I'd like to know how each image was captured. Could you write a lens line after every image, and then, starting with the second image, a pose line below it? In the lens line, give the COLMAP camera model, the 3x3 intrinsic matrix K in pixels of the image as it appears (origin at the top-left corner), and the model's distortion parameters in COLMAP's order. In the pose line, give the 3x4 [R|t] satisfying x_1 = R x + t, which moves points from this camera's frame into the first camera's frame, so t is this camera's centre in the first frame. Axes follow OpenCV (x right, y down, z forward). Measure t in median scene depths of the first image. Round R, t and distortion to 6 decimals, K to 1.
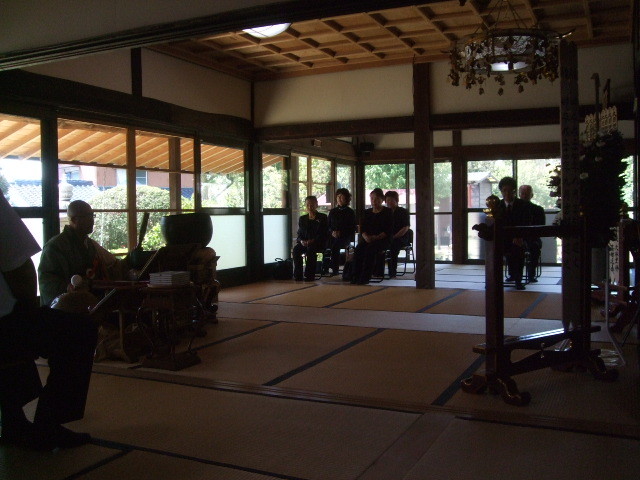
lens RADIAL K [[650.9, 0, 320.0], [0, 650.9, 240.0], [0, 0, 1]] dist [-0.076747, 0.027300]
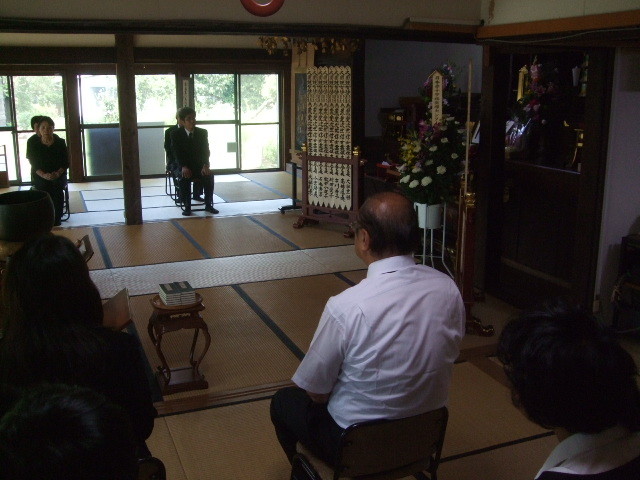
lens RADIAL K [[651.8, 0, 320.1], [0, 651.8, 219.5], [0, 0, 1]] dist [-0.091250, 0.005938]
pose [[0.673545, -0.141273, 0.725520, -0.432340], [0.021991, 0.984960, 0.171376, -0.113274], [-0.738819, -0.099474, 0.666522, 0.157356]]
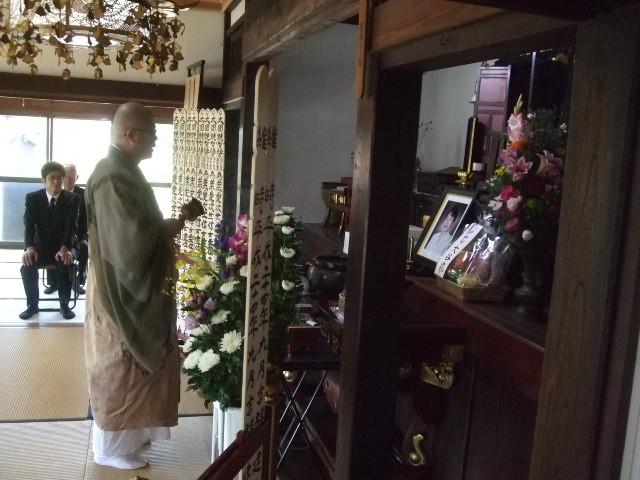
lens RADIAL K [[650.9, 0, 320.0], [0, 650.9, 240.0], [0, 0, 1]] dist [-0.076747, 0.027300]
pose [[0.750971, -0.036885, 0.659304, 0.045692], [-0.043477, 0.993511, 0.105103, -0.121301], [-0.658902, -0.107594, 0.744494, 0.306004]]
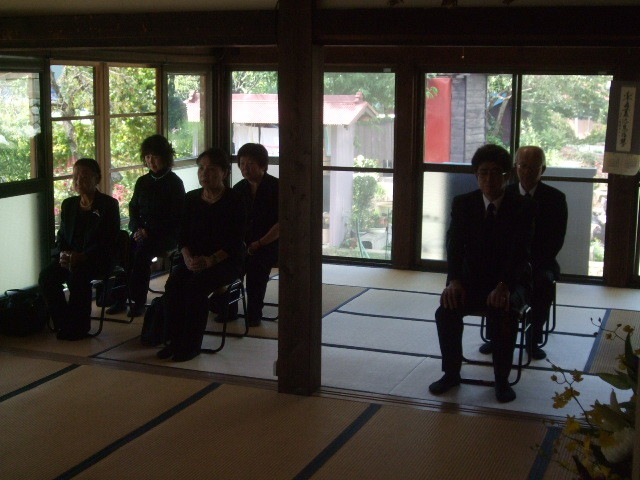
lens RADIAL K [[982.4, 0, 320.0], [0, 982.4, 240.0], [0, 0, 1]] dist [-0.053581, -0.012659]
pose [[0.996215, 0.010376, 0.086299, 0.136454], [-0.019971, 0.993612, 0.111073, -0.128898], [-0.084595, -0.112376, 0.990058, 0.388136]]
